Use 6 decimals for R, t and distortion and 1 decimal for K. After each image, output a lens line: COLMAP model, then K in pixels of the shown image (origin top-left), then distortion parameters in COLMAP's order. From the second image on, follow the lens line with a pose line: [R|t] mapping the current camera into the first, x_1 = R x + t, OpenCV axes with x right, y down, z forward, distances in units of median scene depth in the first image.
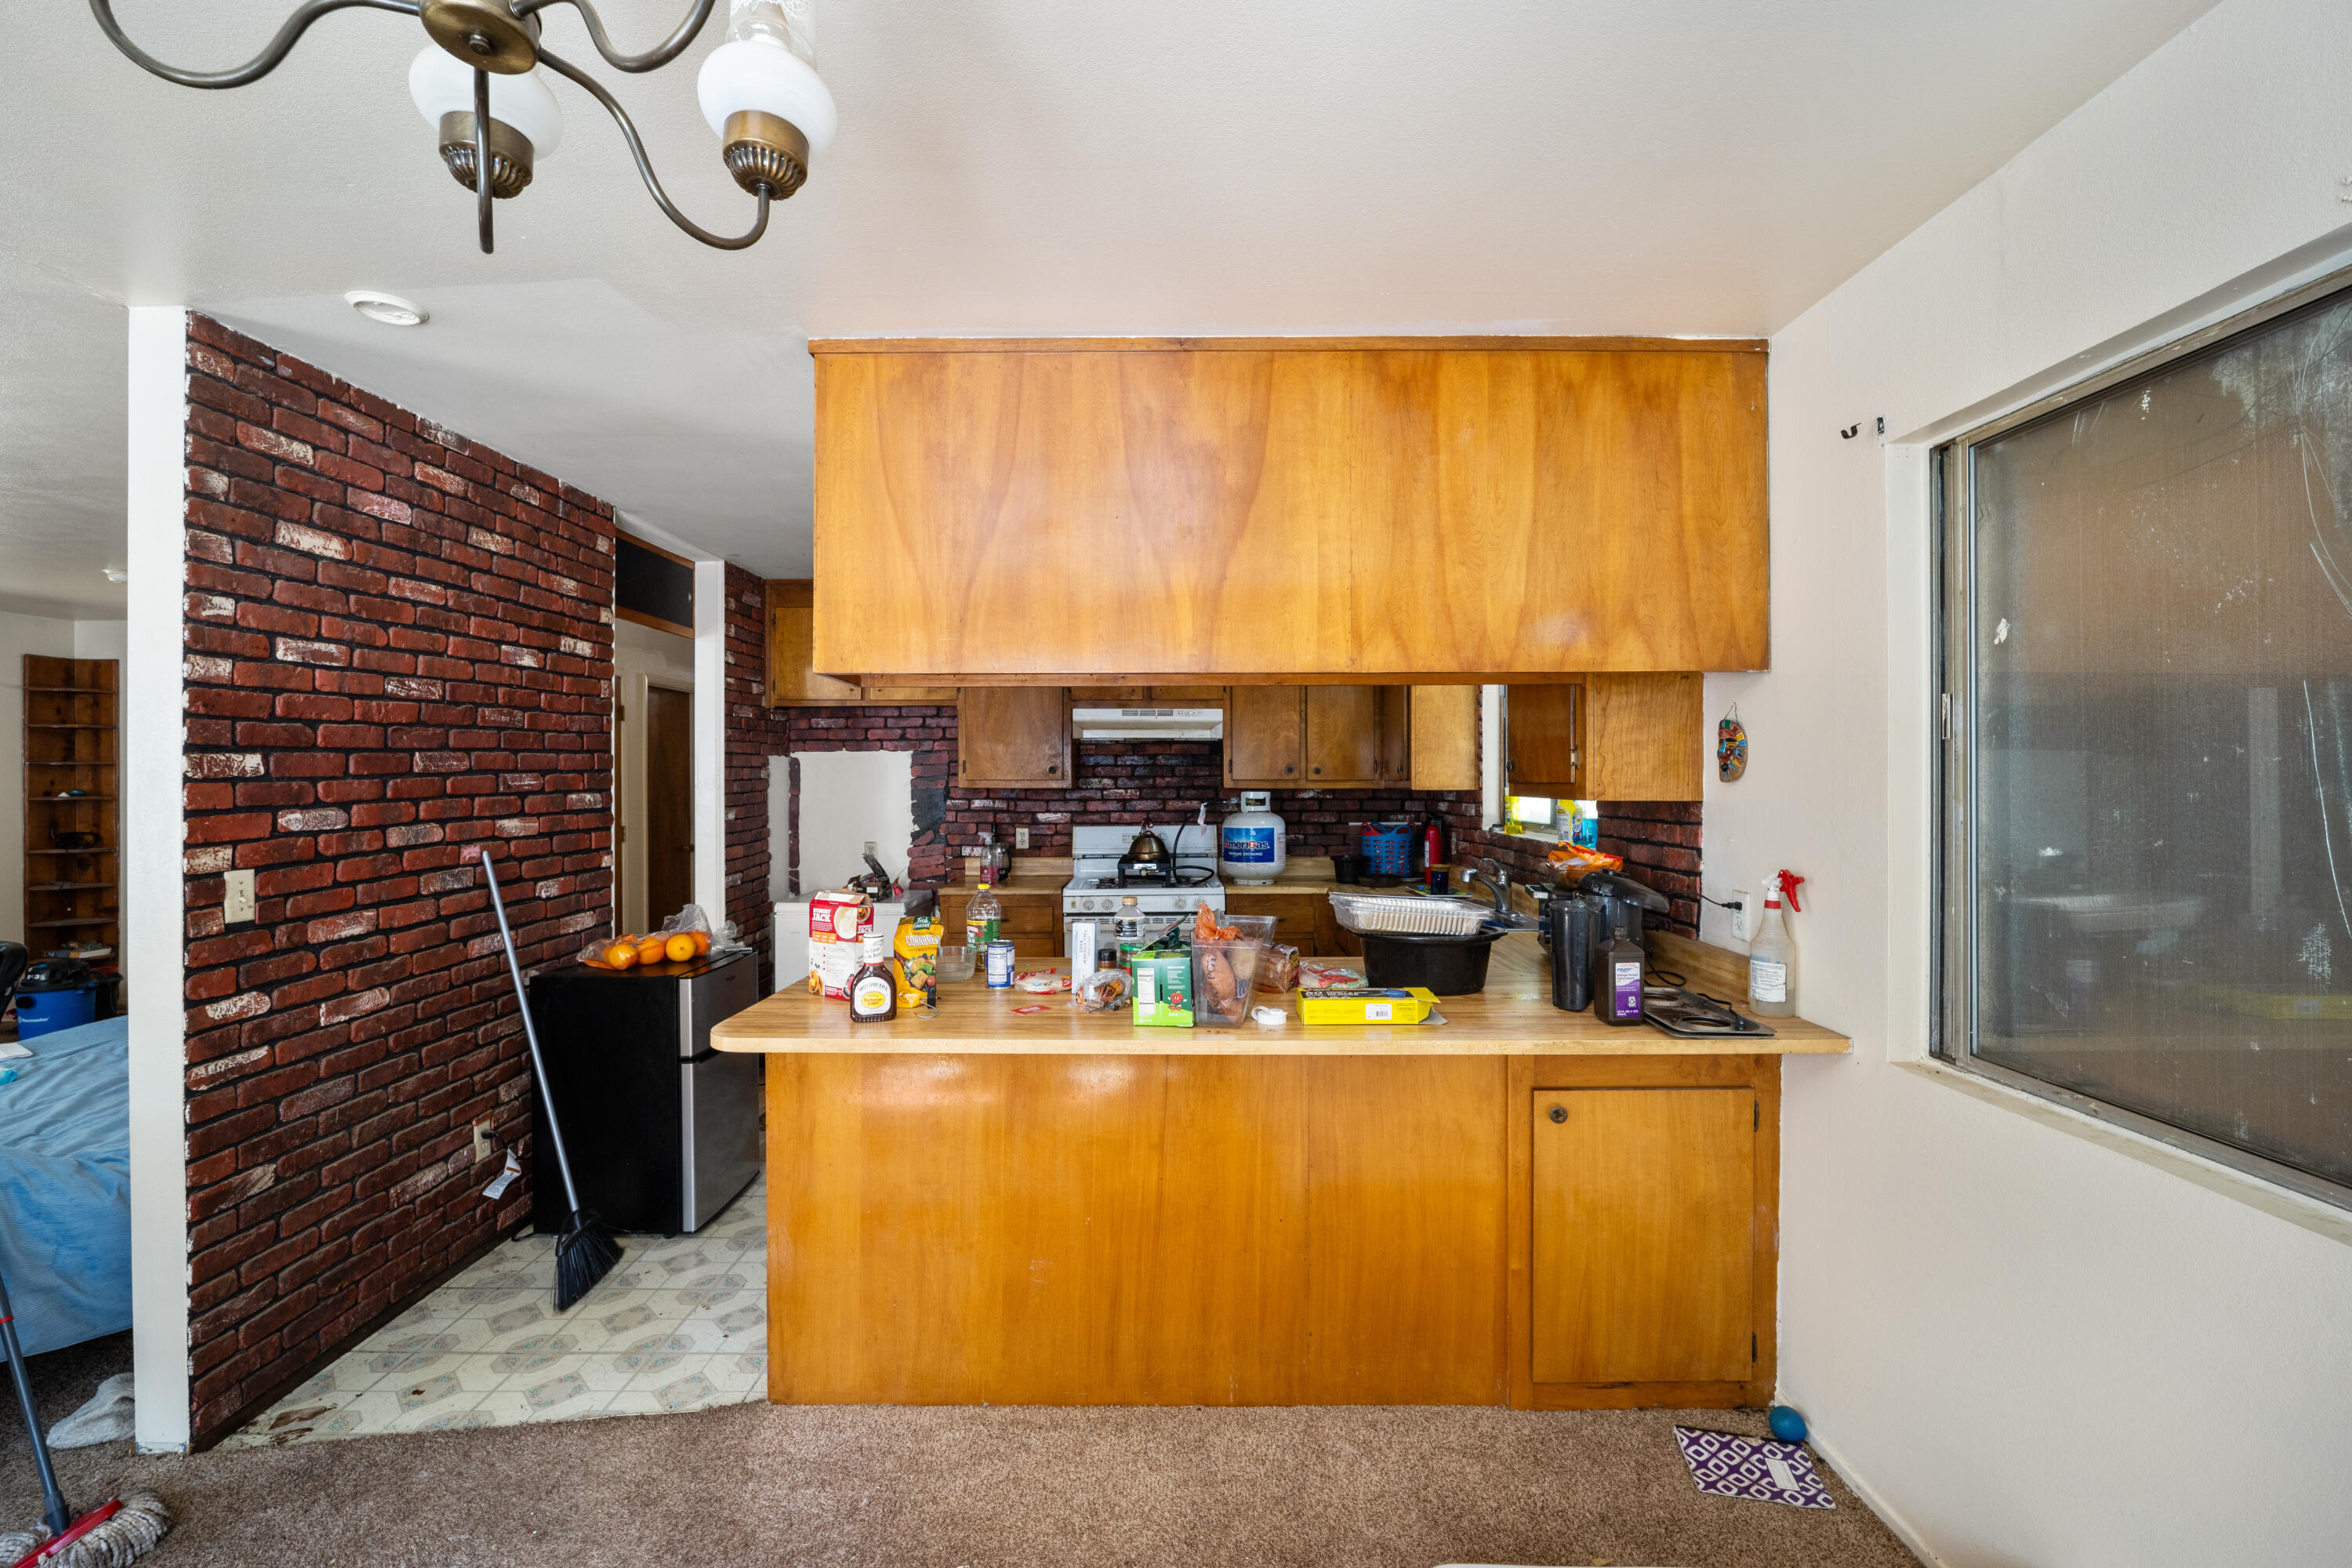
lens RADIAL K [[974.6, 0, 1170.3], [0, 974.6, 779.6], [0, 0, 1]] dist [-0.018871, 0.002034]
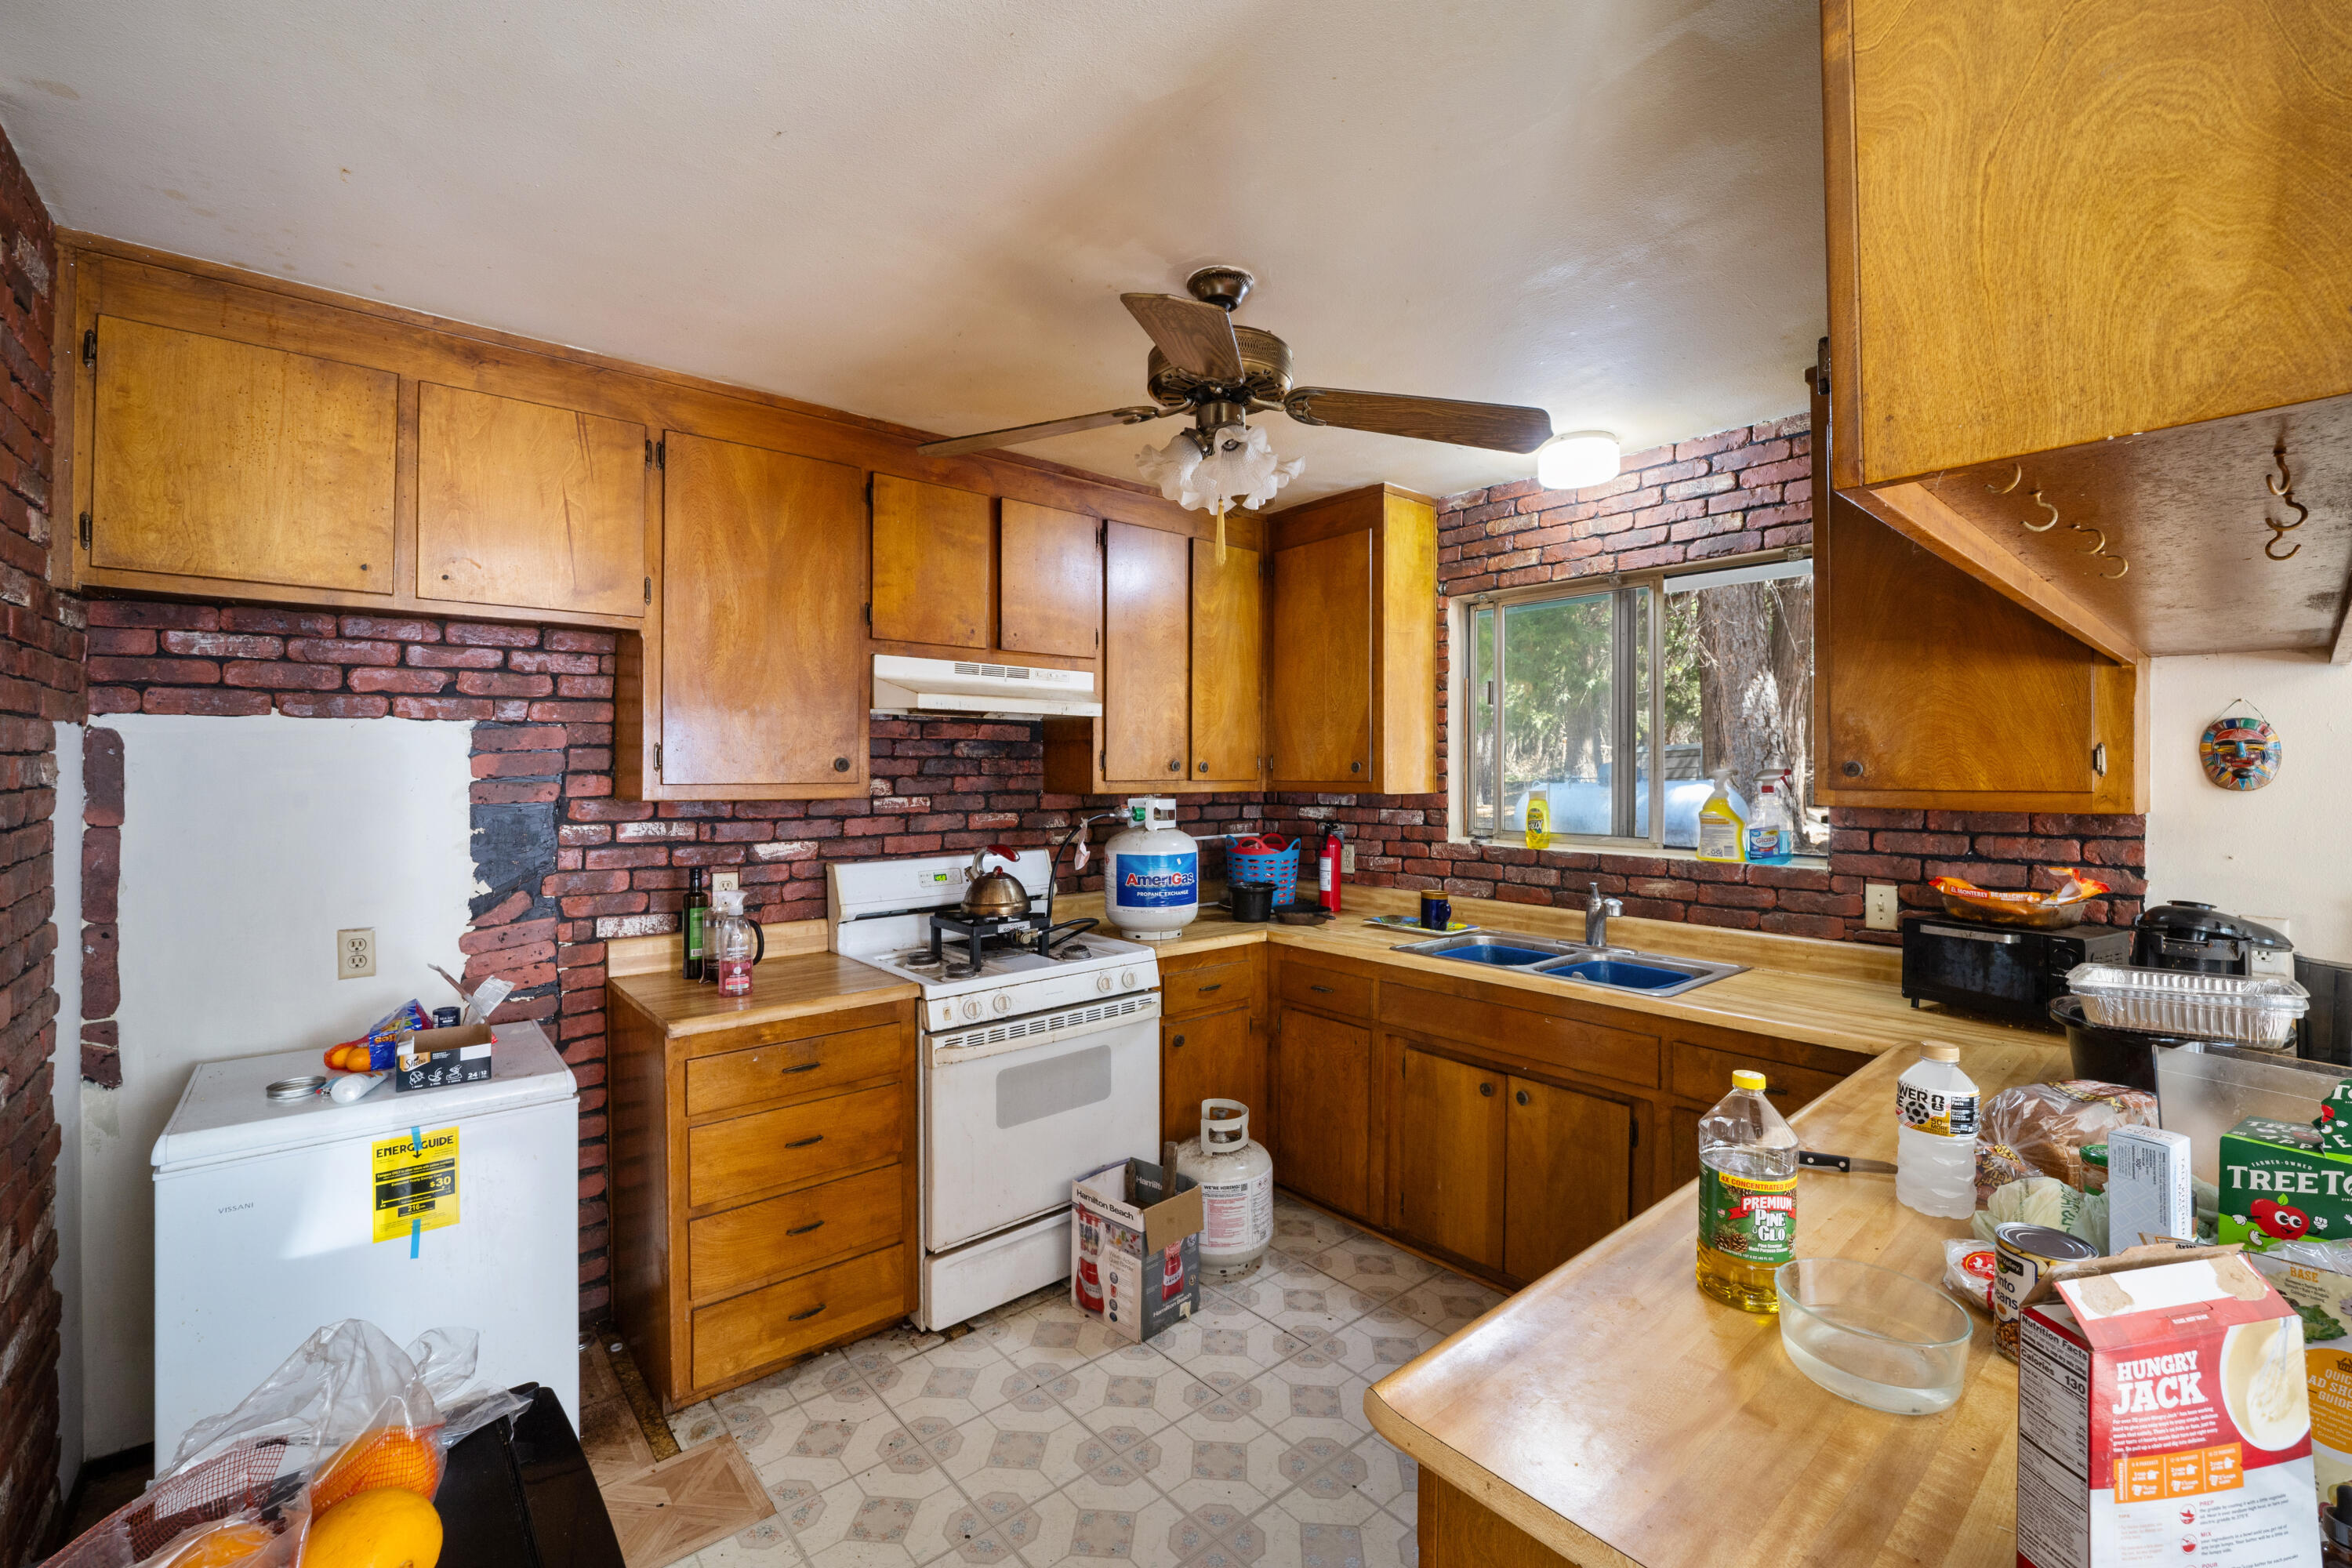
lens RADIAL K [[974.6, 0, 1187.5], [0, 974.6, 763.4], [0, 0, 1]] dist [-0.018871, 0.002034]
pose [[0.751886, 0.006520, 0.659261, -0.365201], [-0.001154, 0.999963, -0.008574, -0.006986], [-0.659292, 0.005686, 0.751865, 0.511607]]
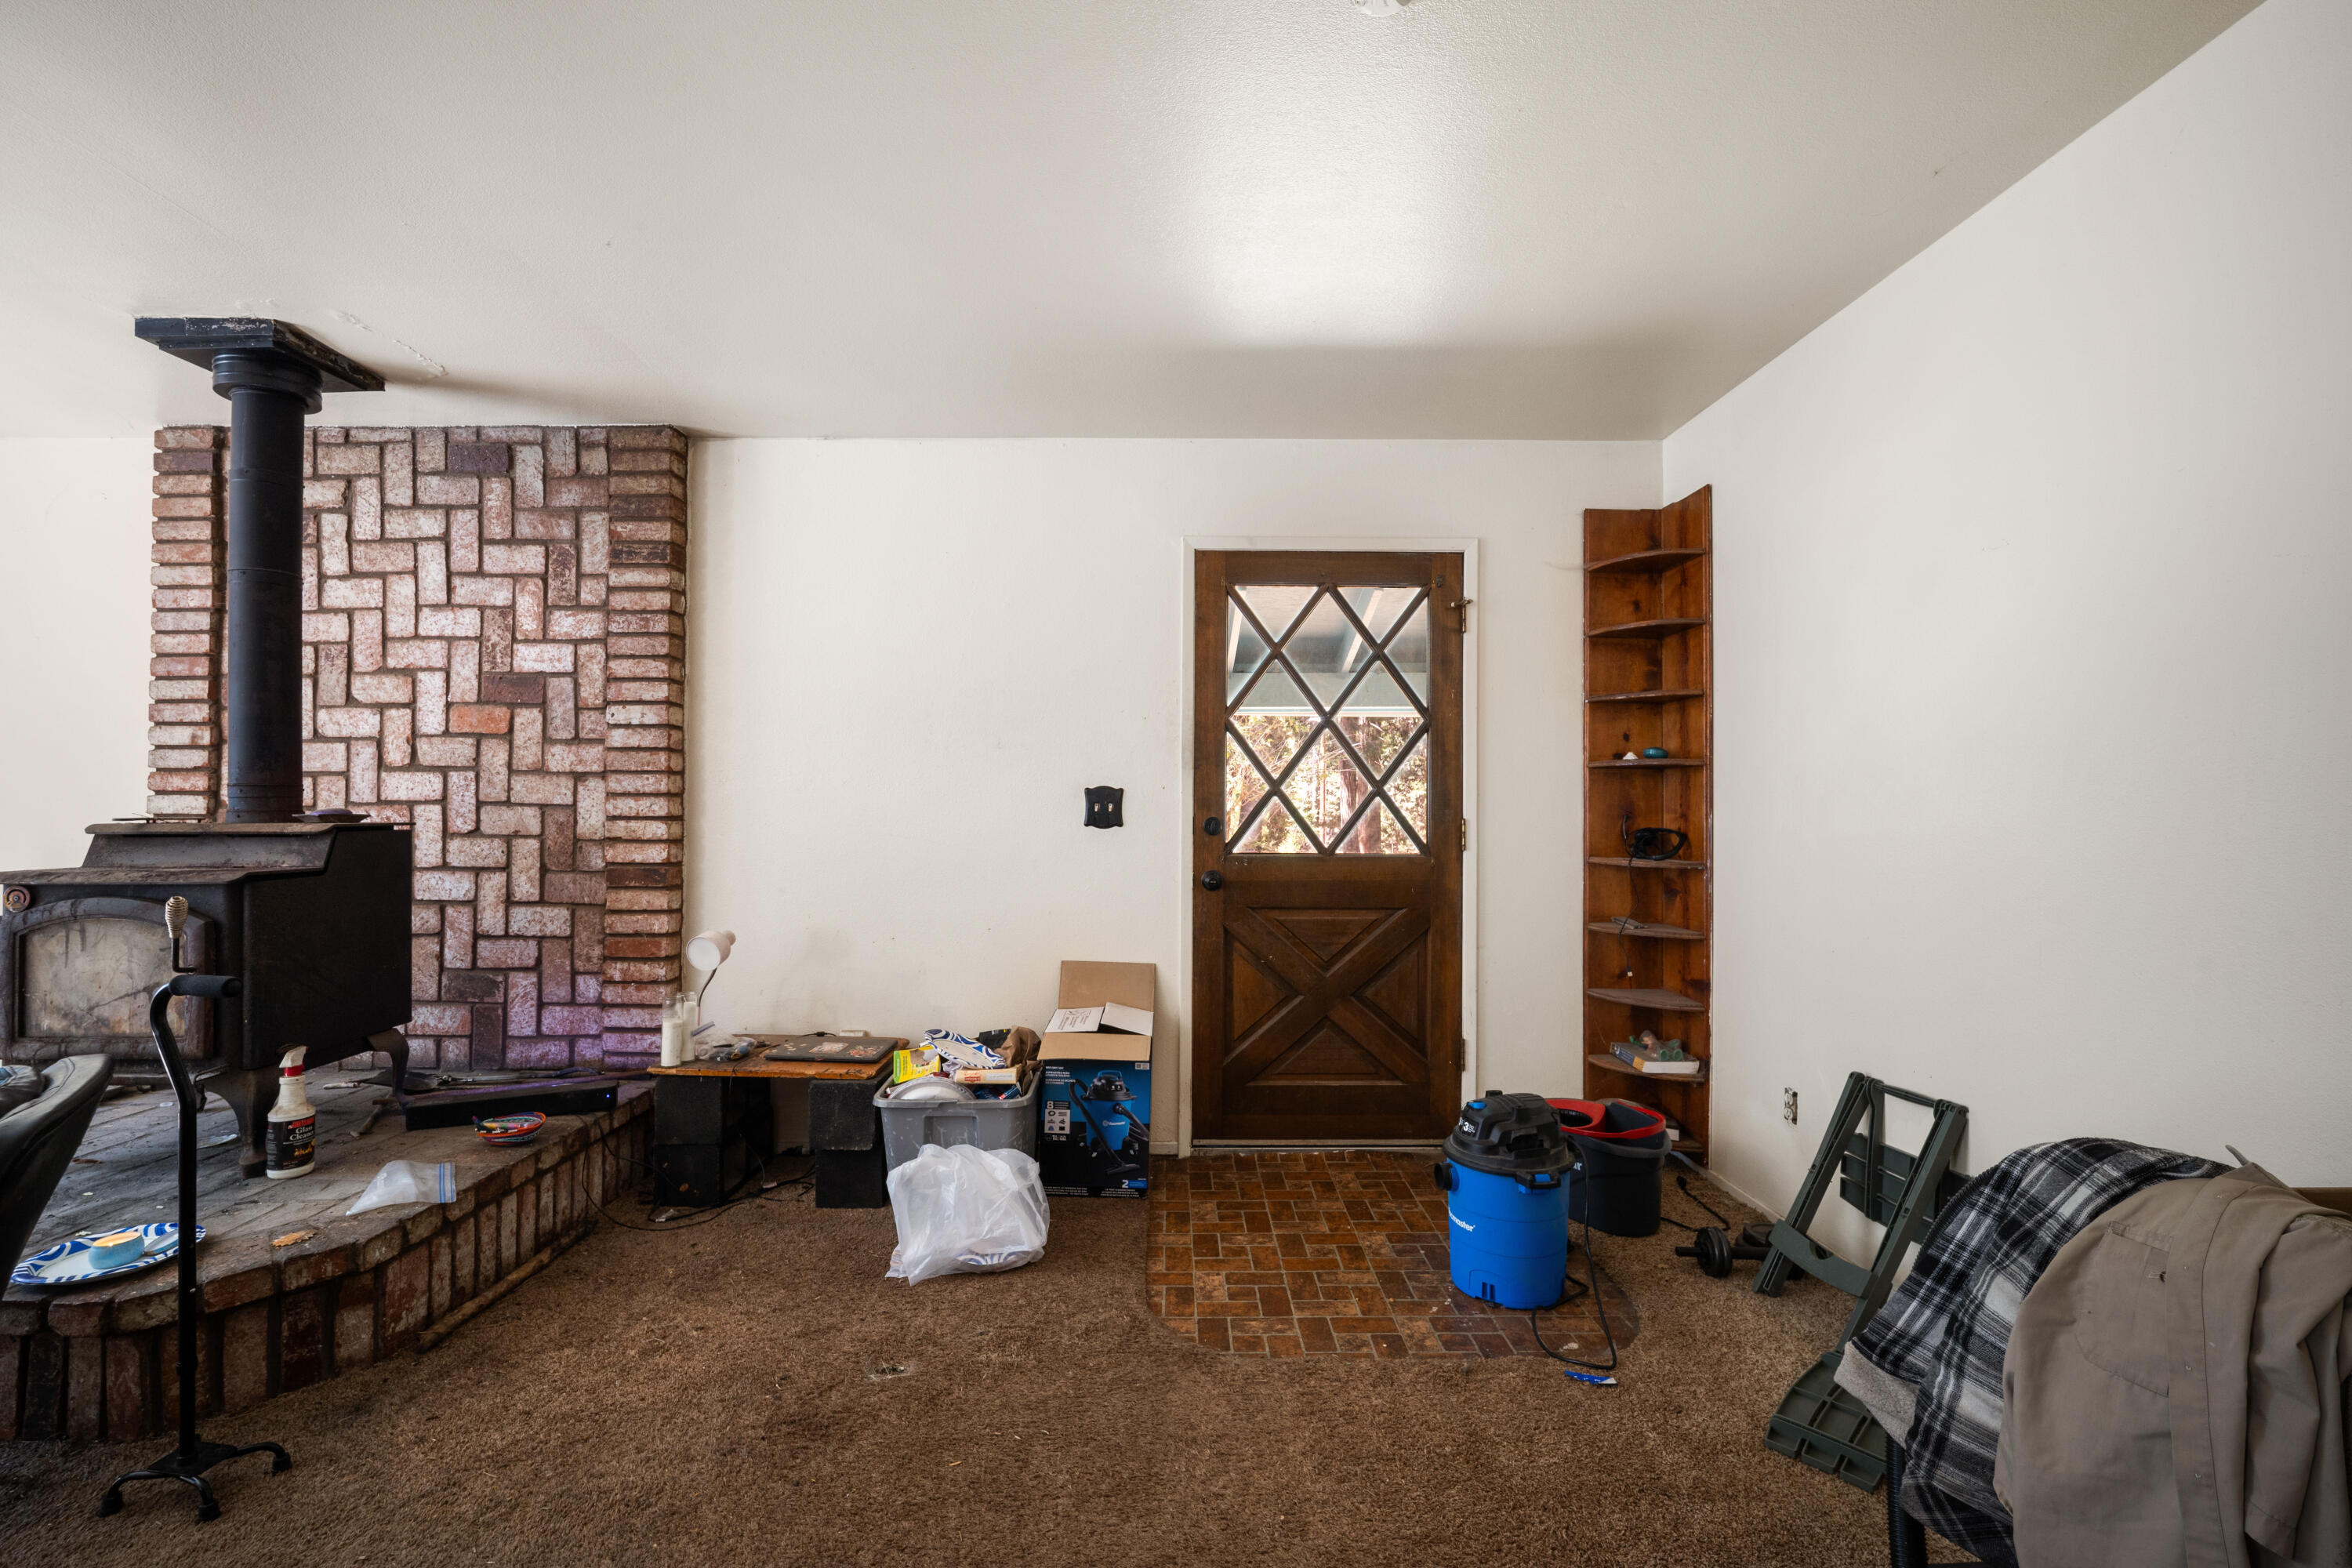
lens RADIAL K [[974.6, 0, 1172.1], [0, 974.6, 793.4], [0, 0, 1]] dist [-0.018871, 0.002034]
pose [[0.016563, -0.010634, -0.999806, -0.819001], [-0.007822, 0.999911, -0.010765, 0.058605], [0.999832, 0.007999, 0.016478, 0.965730]]
